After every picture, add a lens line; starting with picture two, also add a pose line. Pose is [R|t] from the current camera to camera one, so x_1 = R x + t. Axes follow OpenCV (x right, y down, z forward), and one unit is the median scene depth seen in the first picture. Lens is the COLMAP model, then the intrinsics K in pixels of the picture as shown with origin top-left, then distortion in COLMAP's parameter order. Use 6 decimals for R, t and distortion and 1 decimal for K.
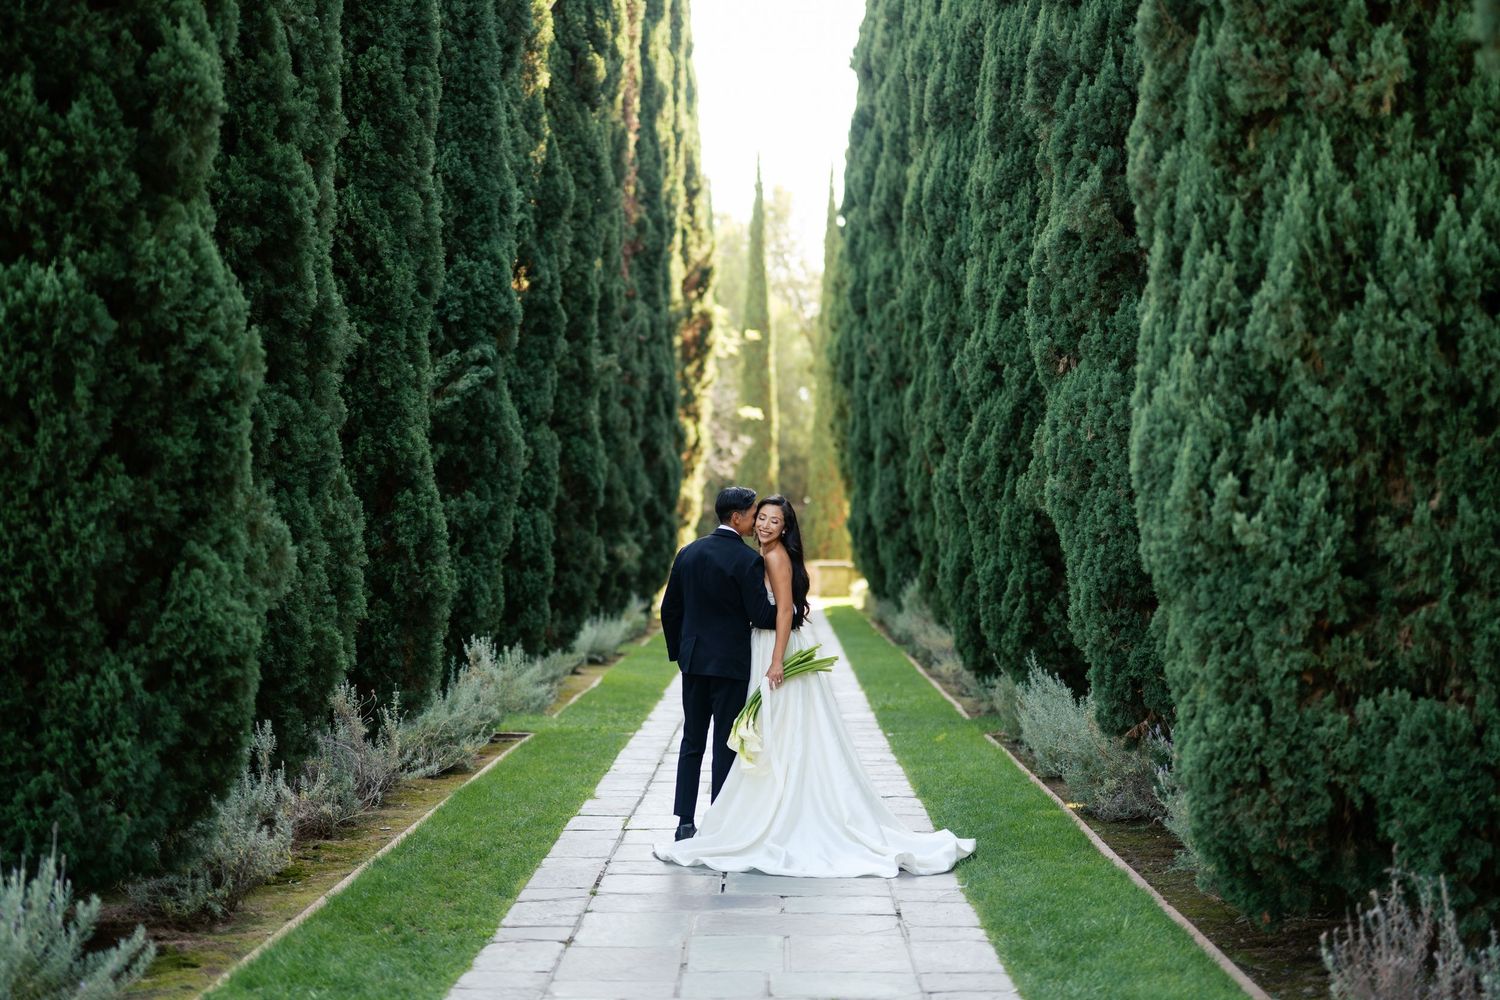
lens RADIAL K [[2219.2, 0, 723.0], [0, 2219.2, 478.3], [0, 0, 1]] dist [0.019061, -0.023873]
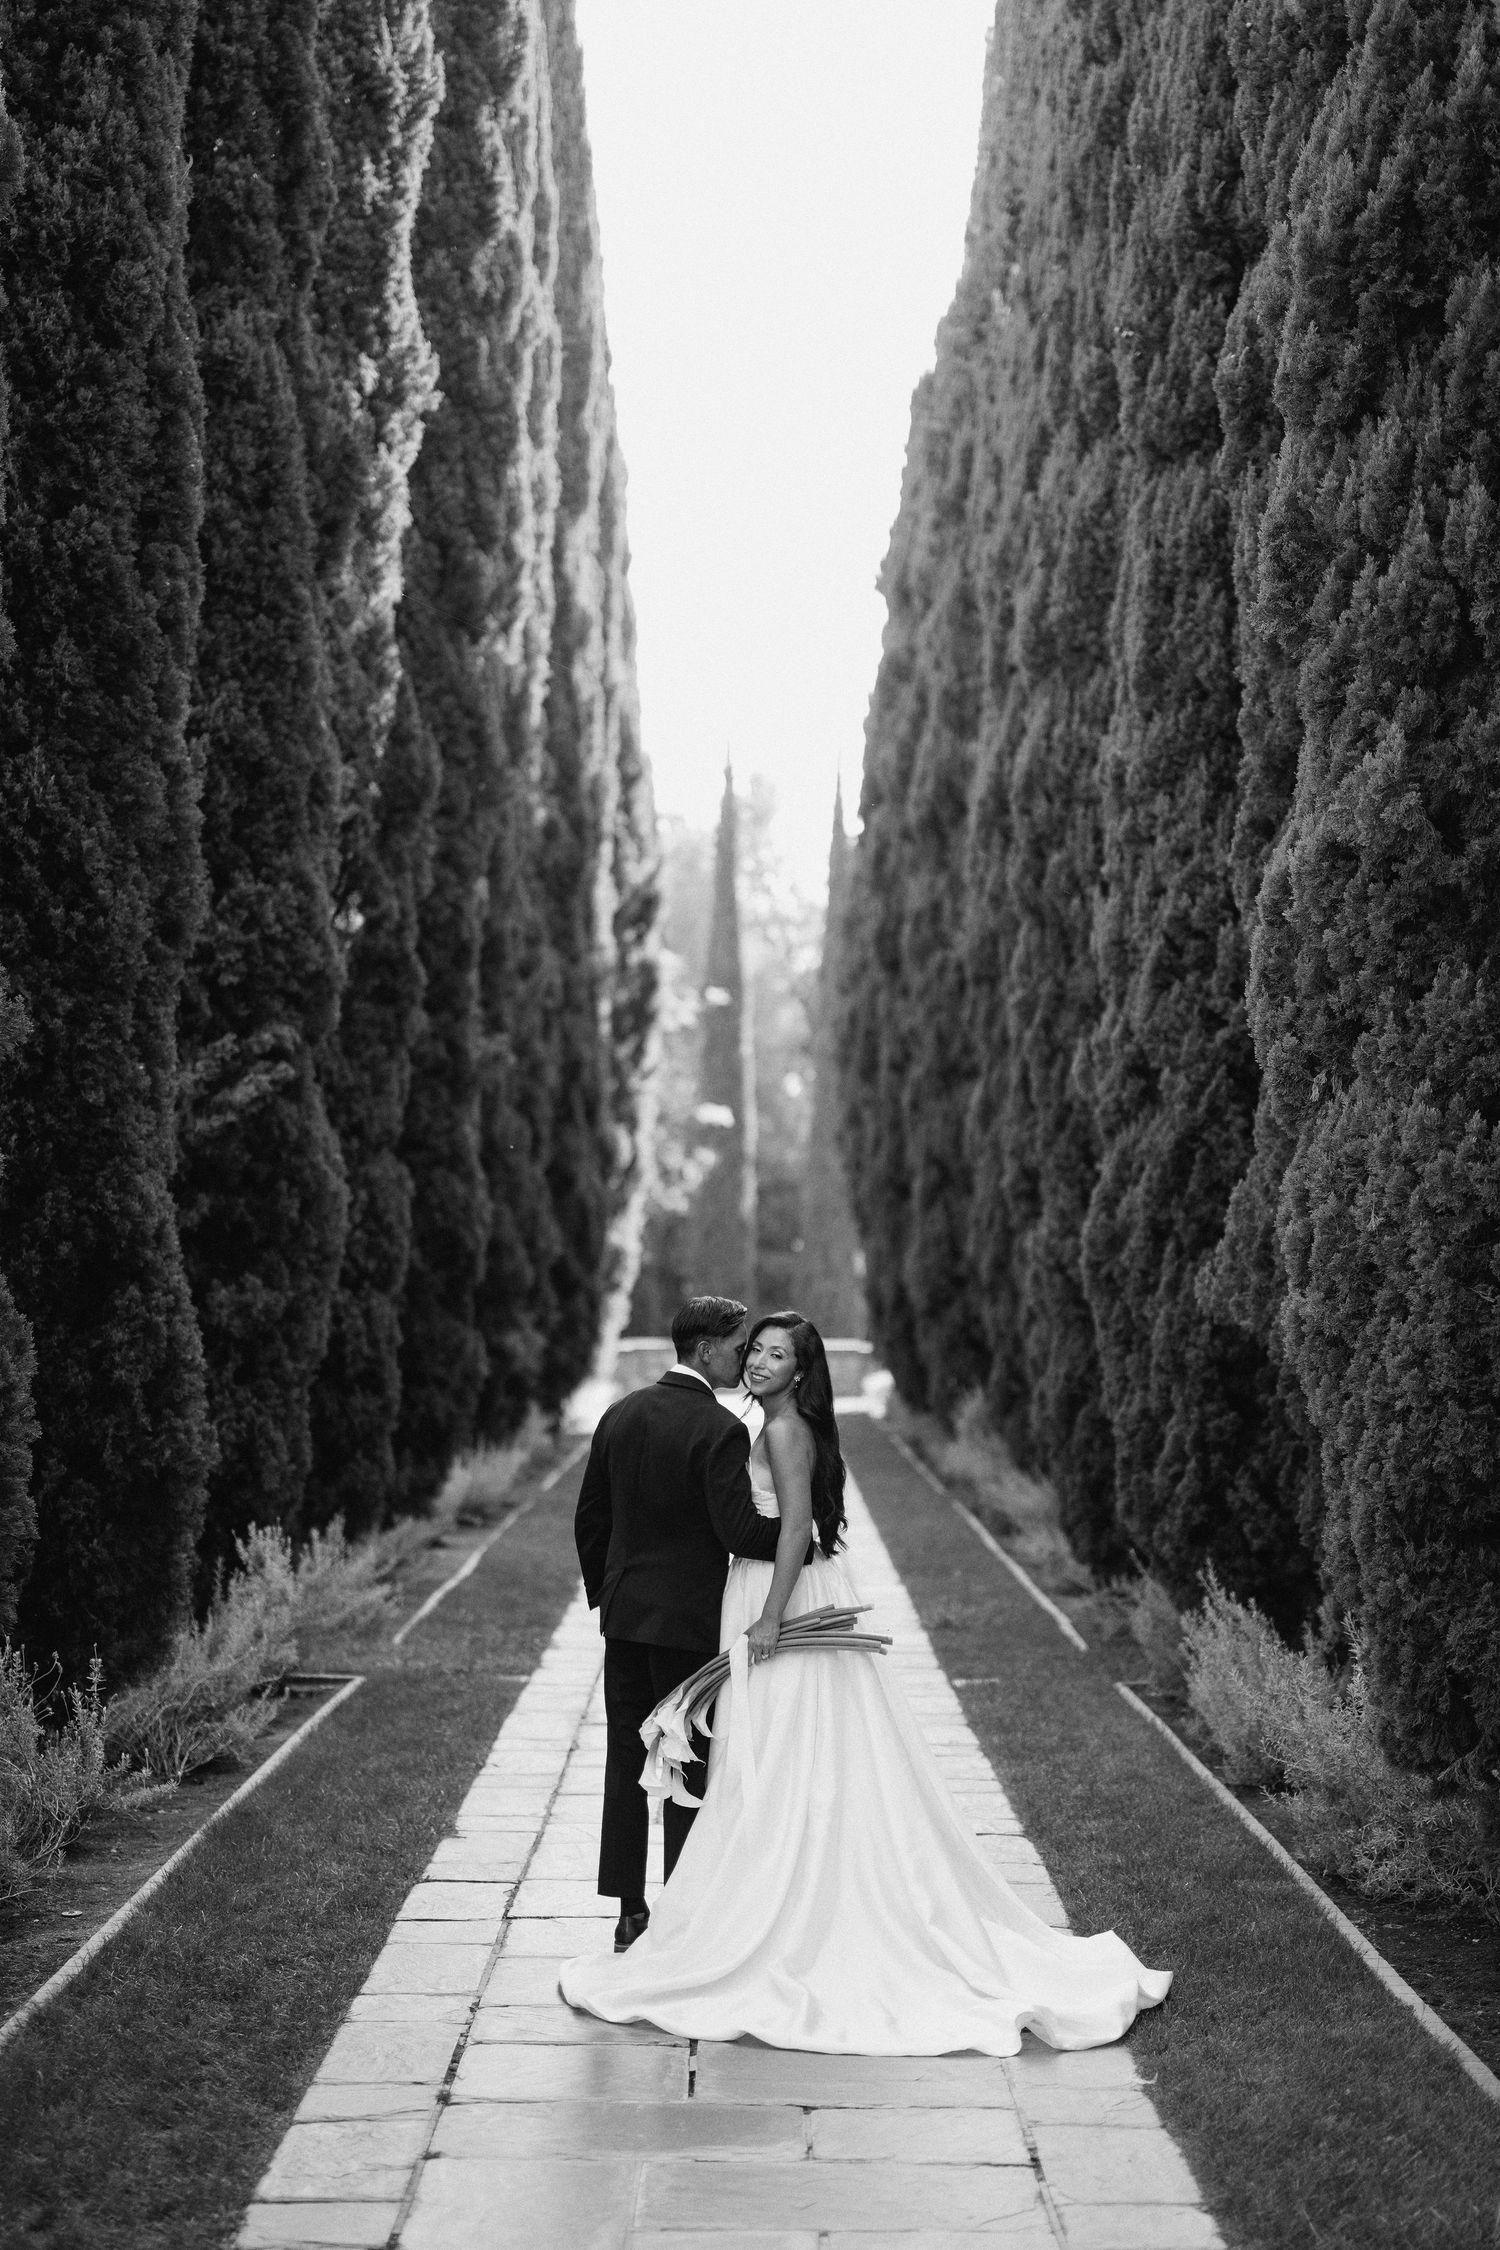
lens RADIAL K [[3134.5, 0, 750.0], [0, 3134.5, 1125.0], [0, 0, 1]] dist [0.005680, 0.031143]
pose [[0.999582, 0.009008, 0.027453, -0.005588], [-0.008446, 0.999754, -0.020517, -0.017531], [-0.027631, 0.020277, 0.999413, 0.164270]]
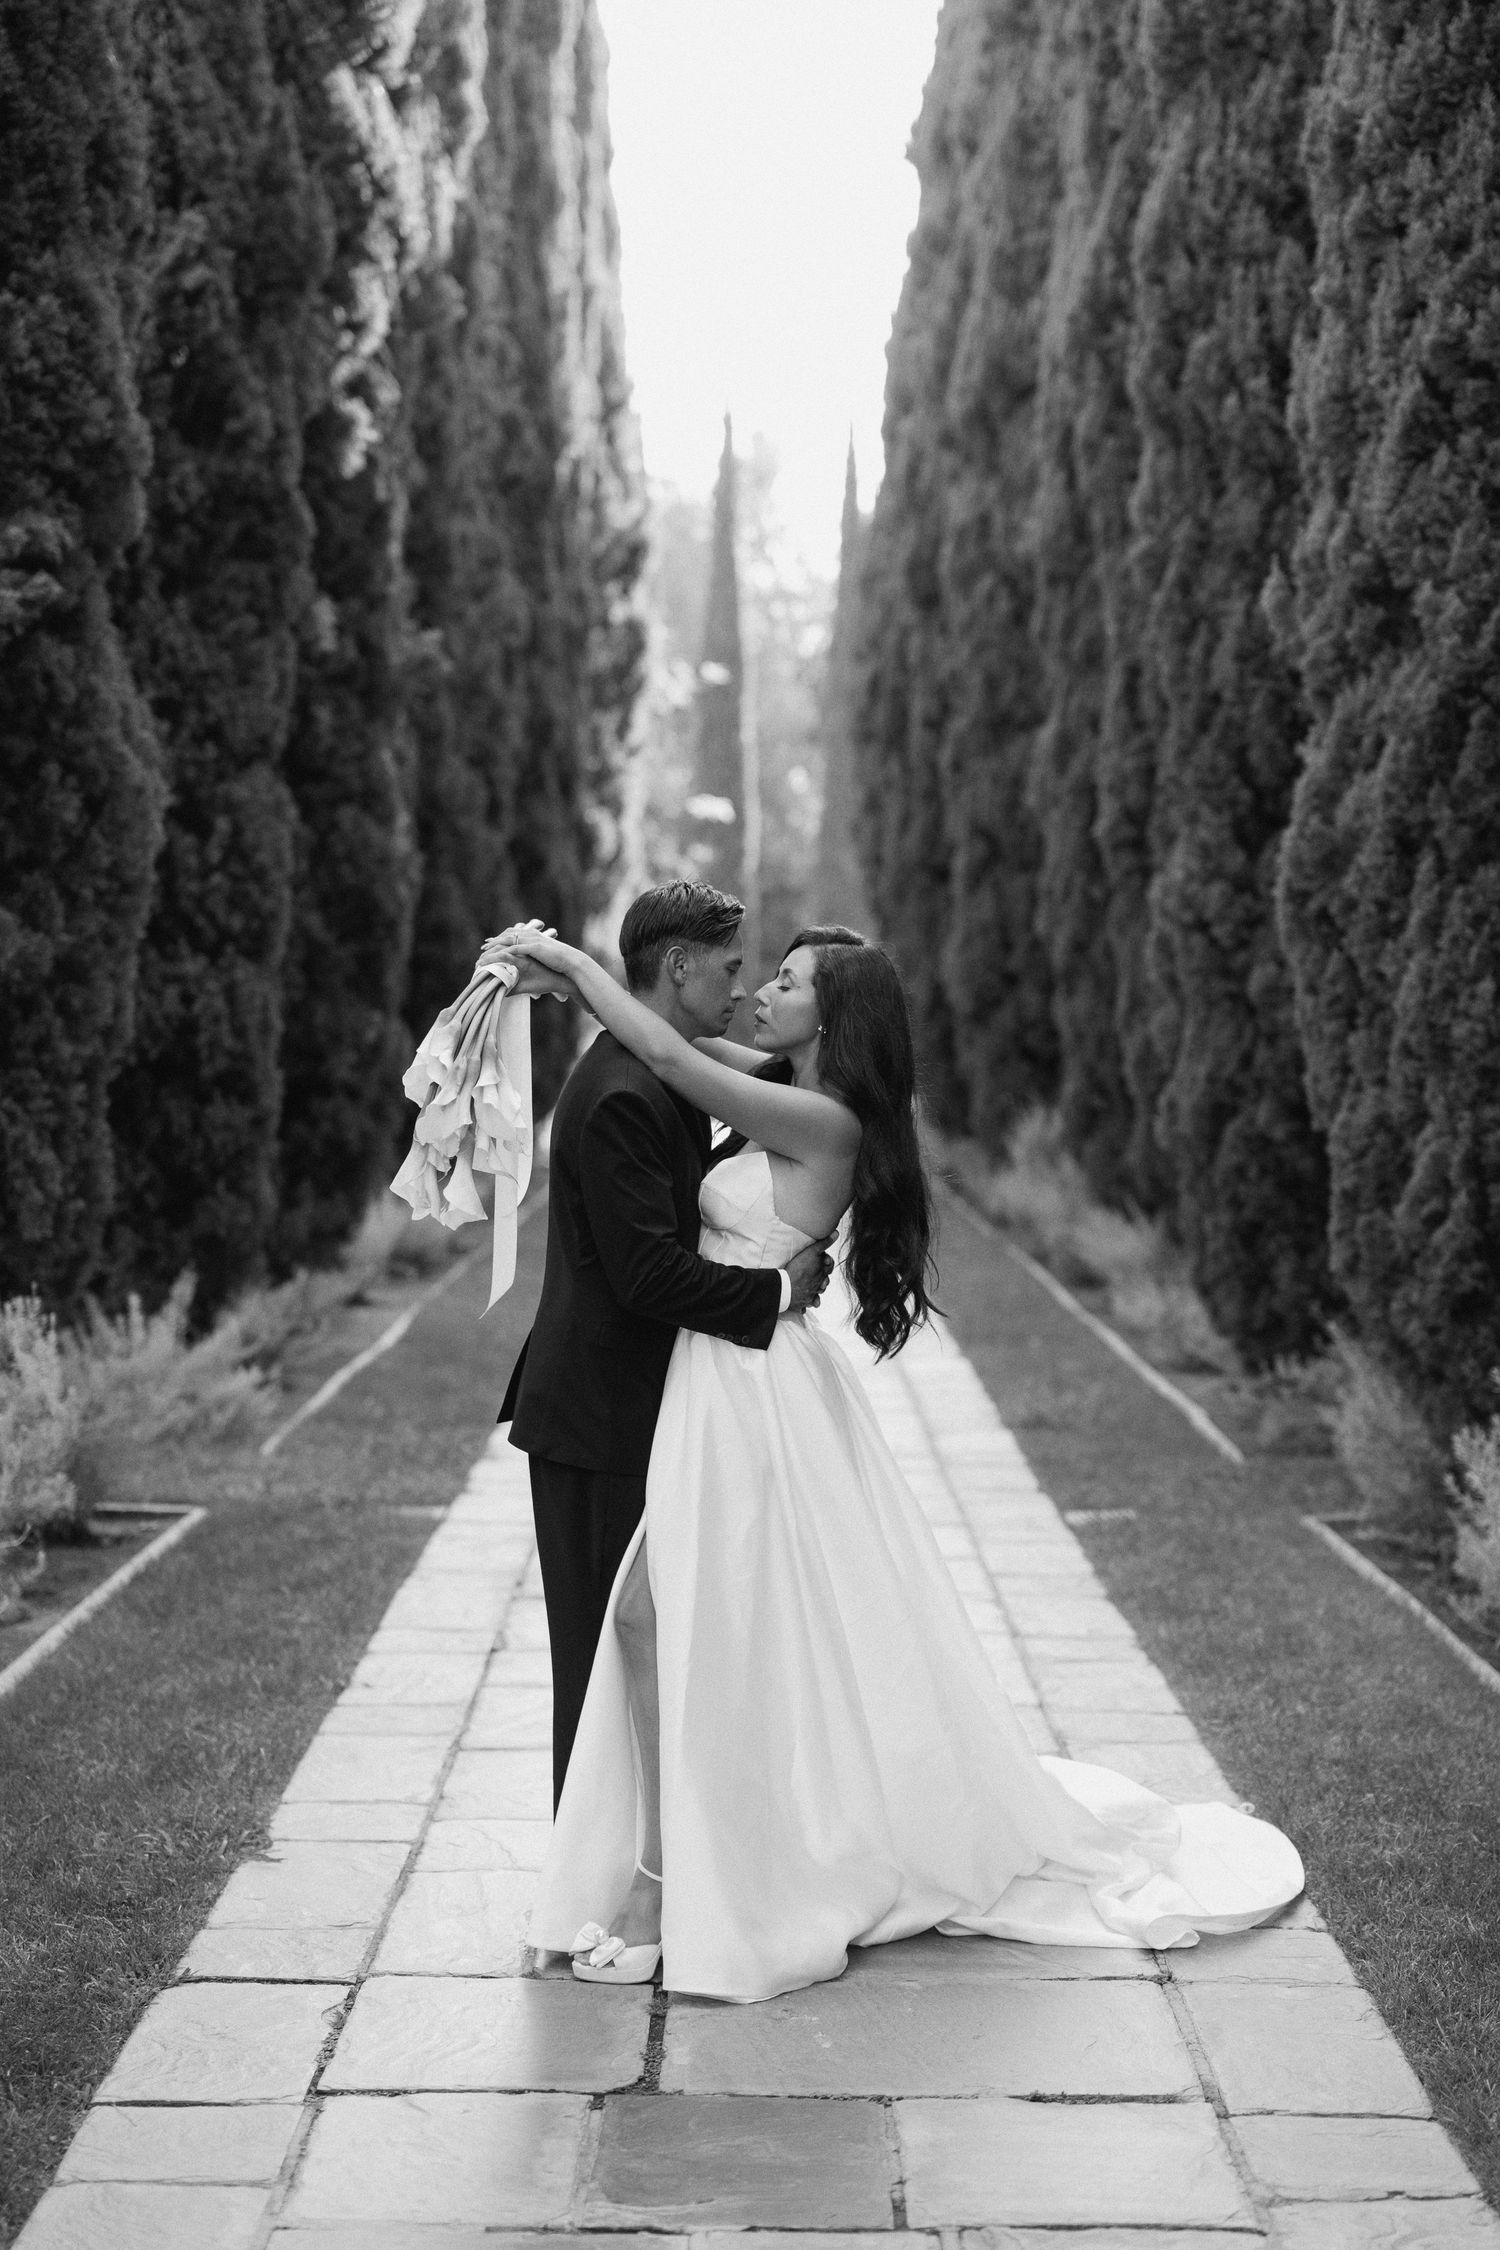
lens RADIAL K [[3027.0, 0, 757.0], [0, 3027.0, 1071.3], [0, 0, 1]] dist [-0.000467, 0.020384]
pose [[0.999448, 0.006991, 0.032481, -0.001976], [-0.008432, 0.998977, 0.044433, 0.009732], [-0.032137, -0.044682, 0.998484, 0.473341]]
